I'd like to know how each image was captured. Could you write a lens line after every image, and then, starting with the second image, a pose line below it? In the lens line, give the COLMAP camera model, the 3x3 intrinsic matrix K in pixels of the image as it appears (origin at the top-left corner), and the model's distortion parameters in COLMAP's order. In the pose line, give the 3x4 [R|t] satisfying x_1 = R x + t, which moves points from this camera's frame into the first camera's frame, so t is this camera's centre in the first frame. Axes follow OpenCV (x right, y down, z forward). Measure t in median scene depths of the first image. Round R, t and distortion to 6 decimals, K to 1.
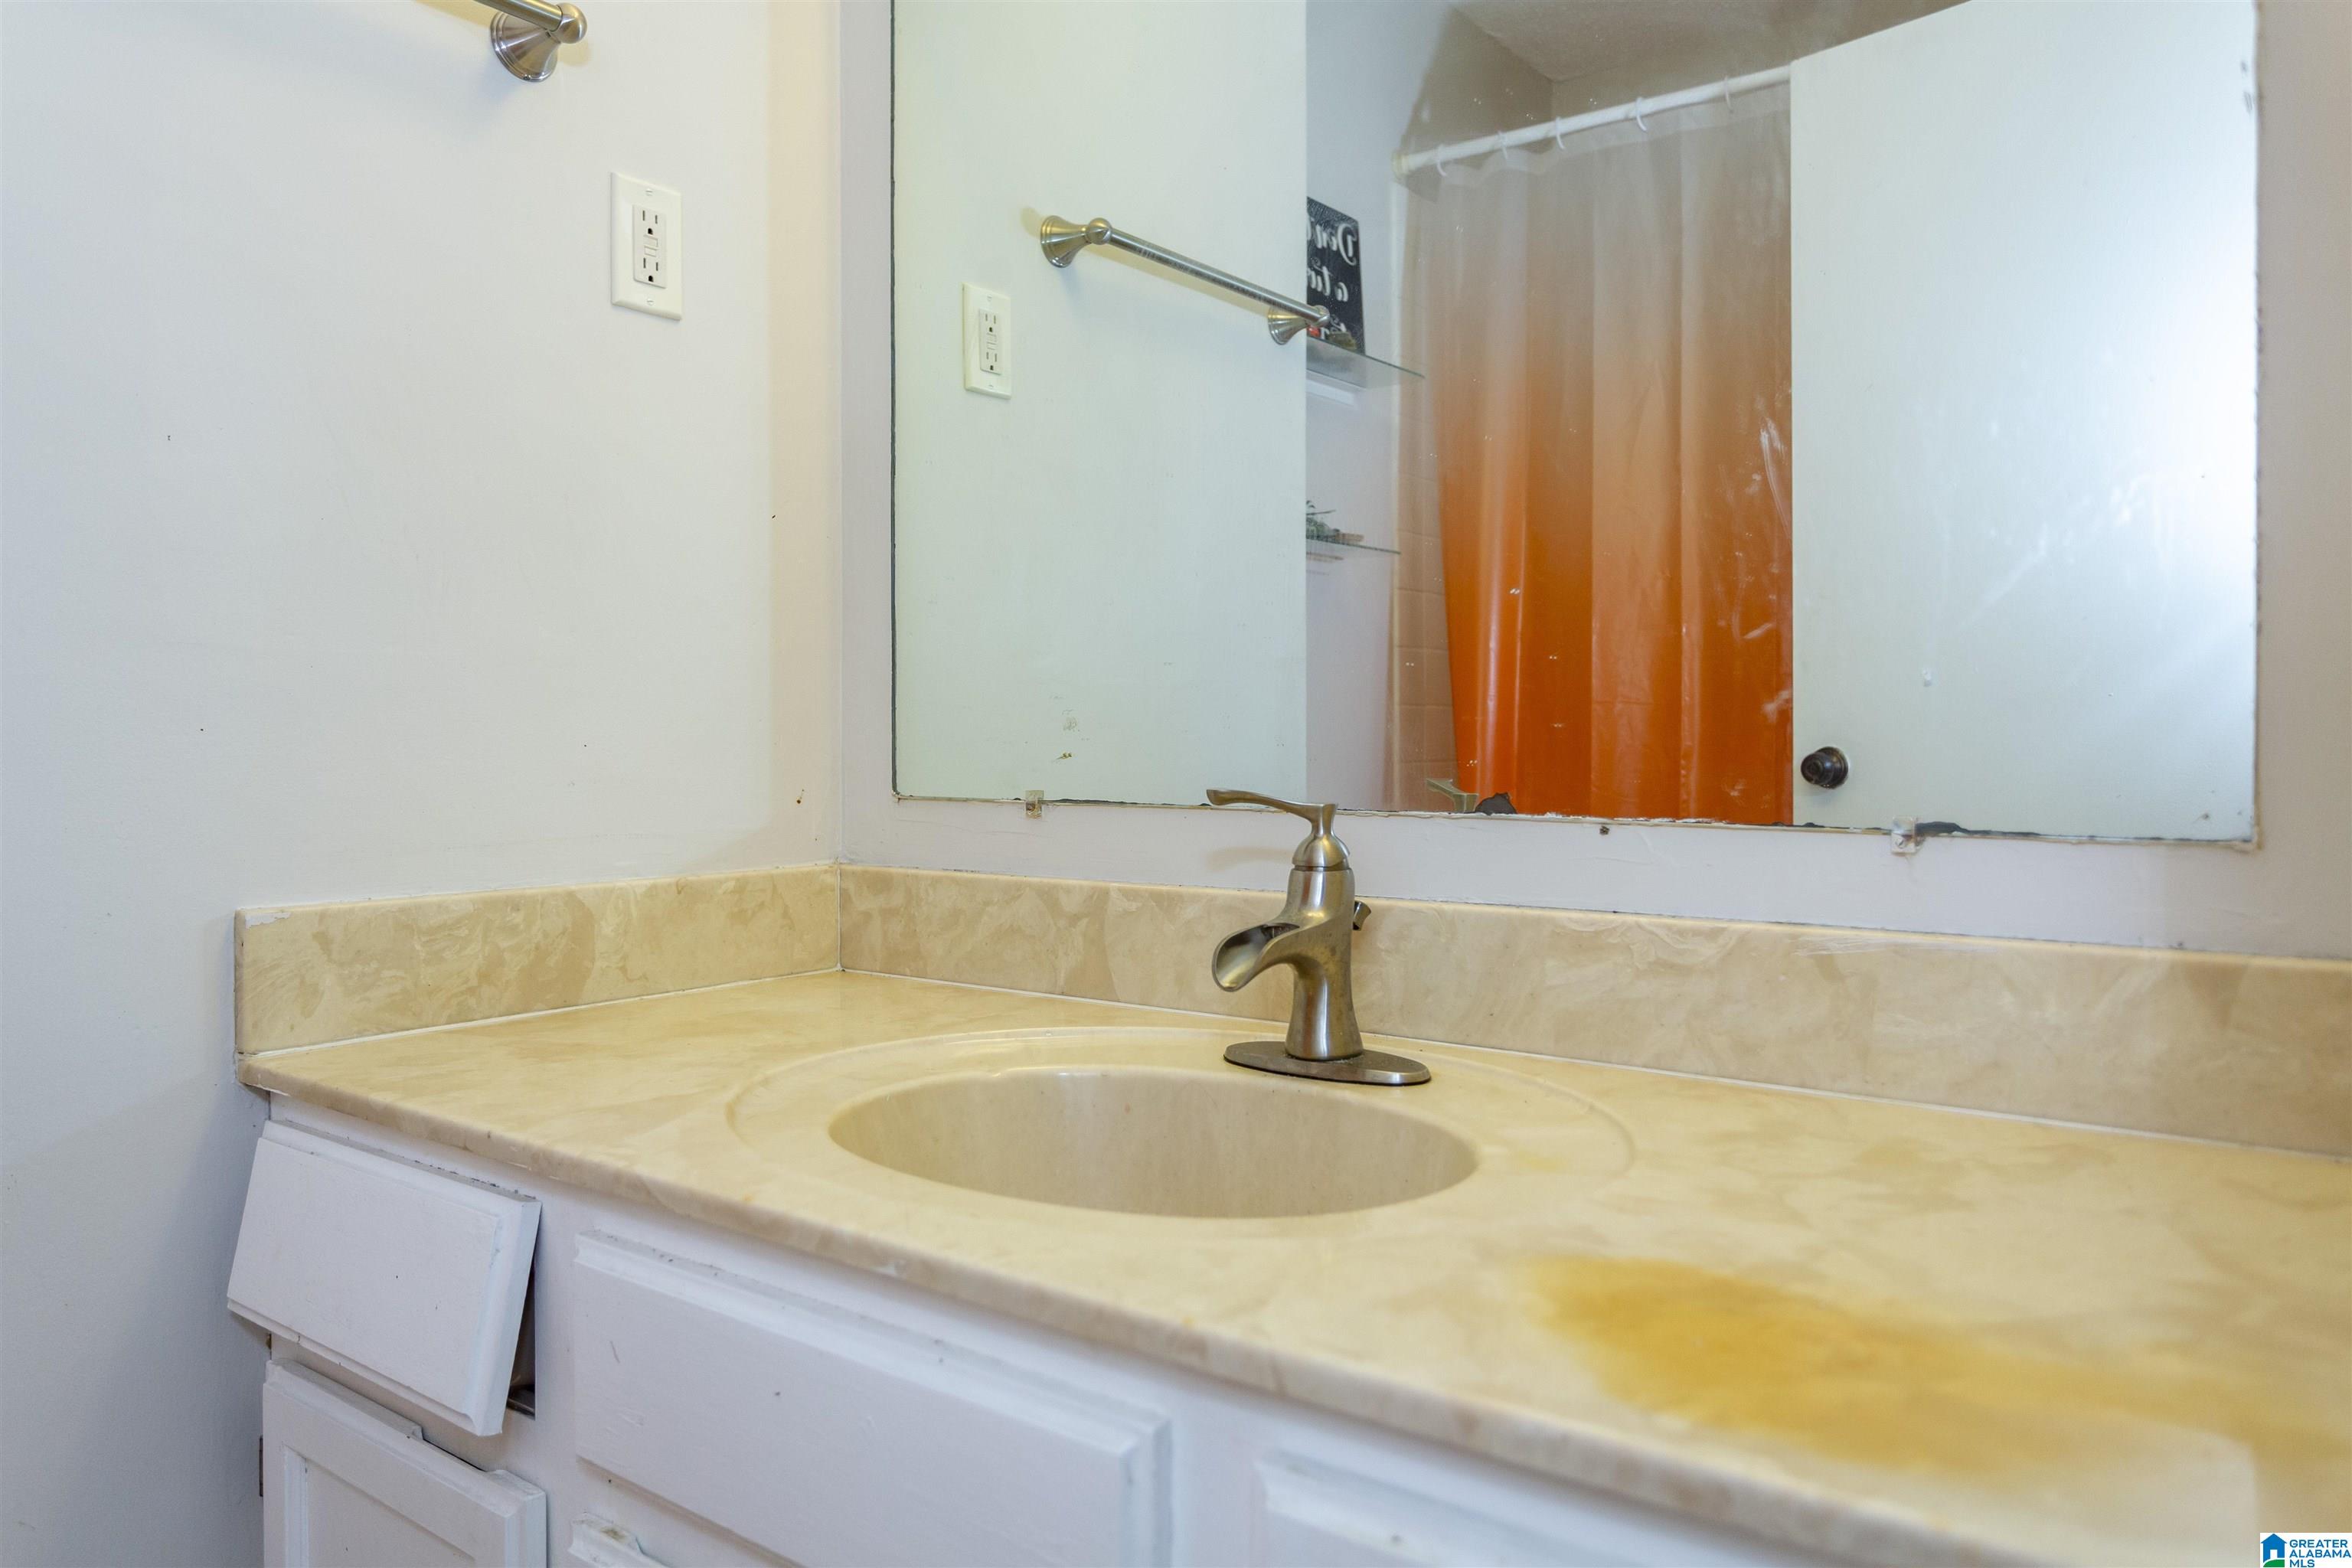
lens RADIAL K [[1498.4, 0, 1186.2], [0, 1498.4, 786.6], [0, 0, 1]] dist [-0.006759, 0.003561]
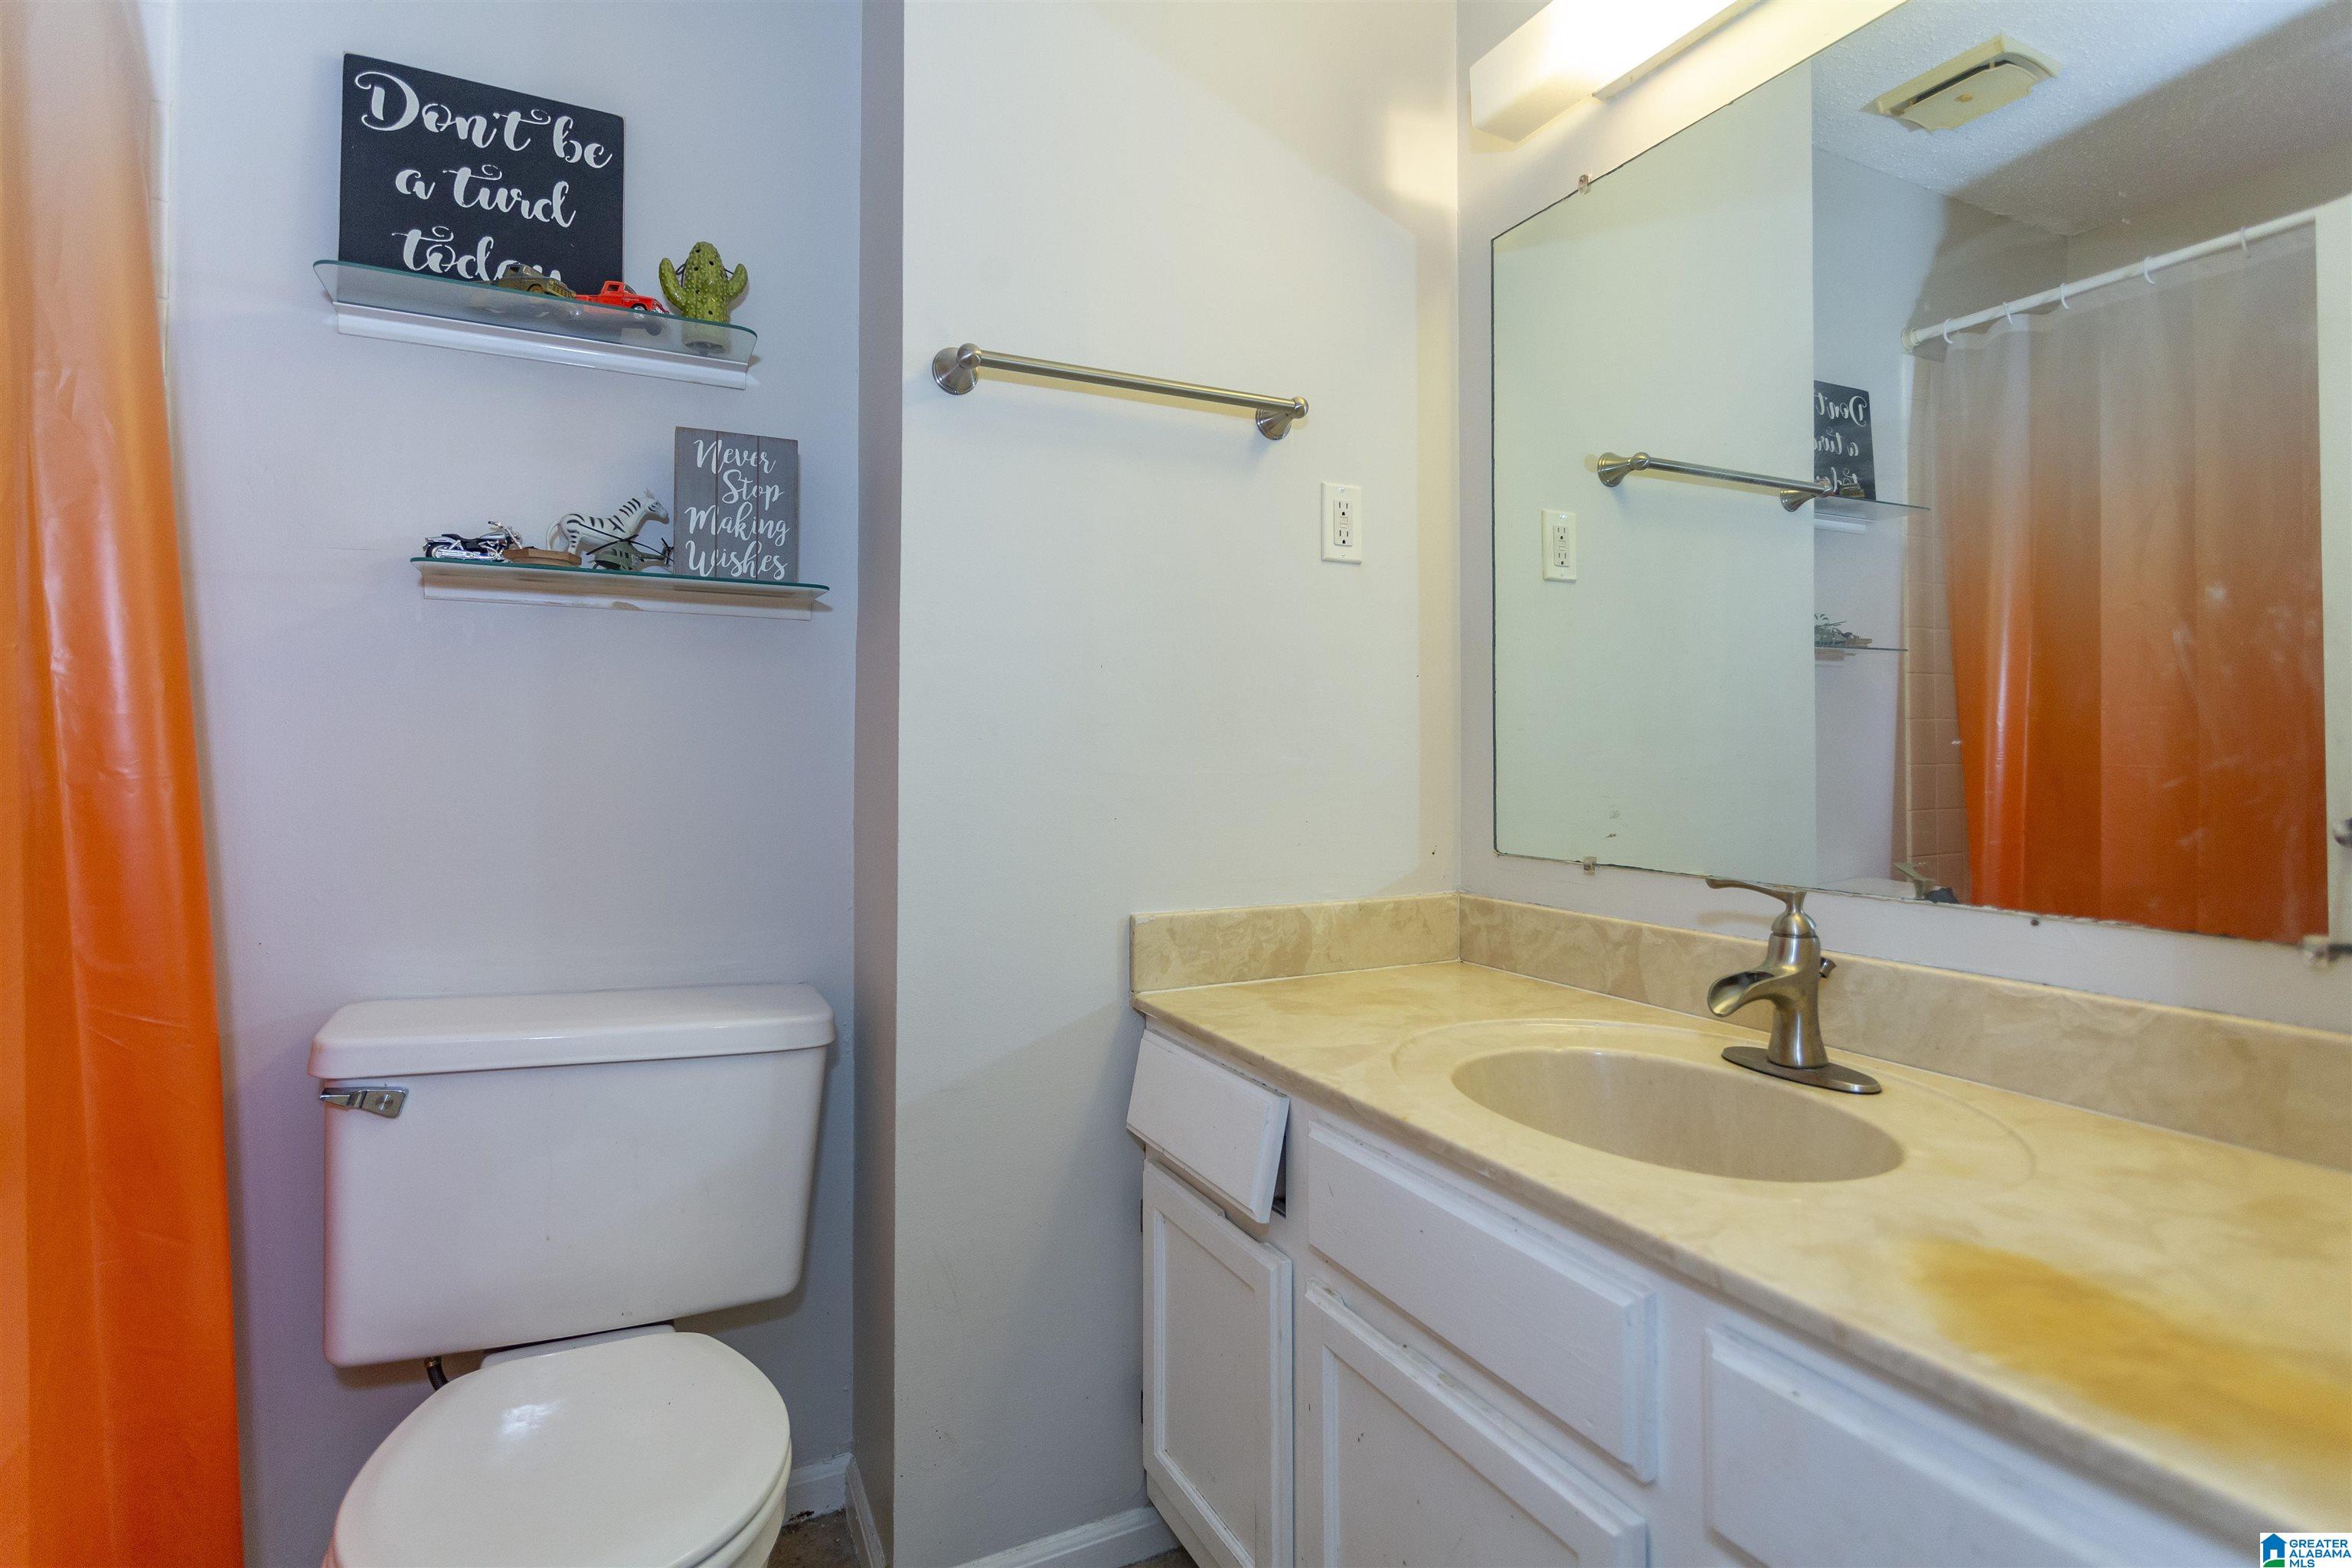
lens RADIAL K [[1123.9, 0, 1173.8], [0, 1123.9, 785.9], [0, 0, 1]] dist [-0.001425, 0.003402]
pose [[0.887598, 0.002575, -0.460611, 0.052635], [0.004059, 0.999902, 0.013413, -0.096042], [0.460600, -0.013775, 0.887501, -0.210289]]
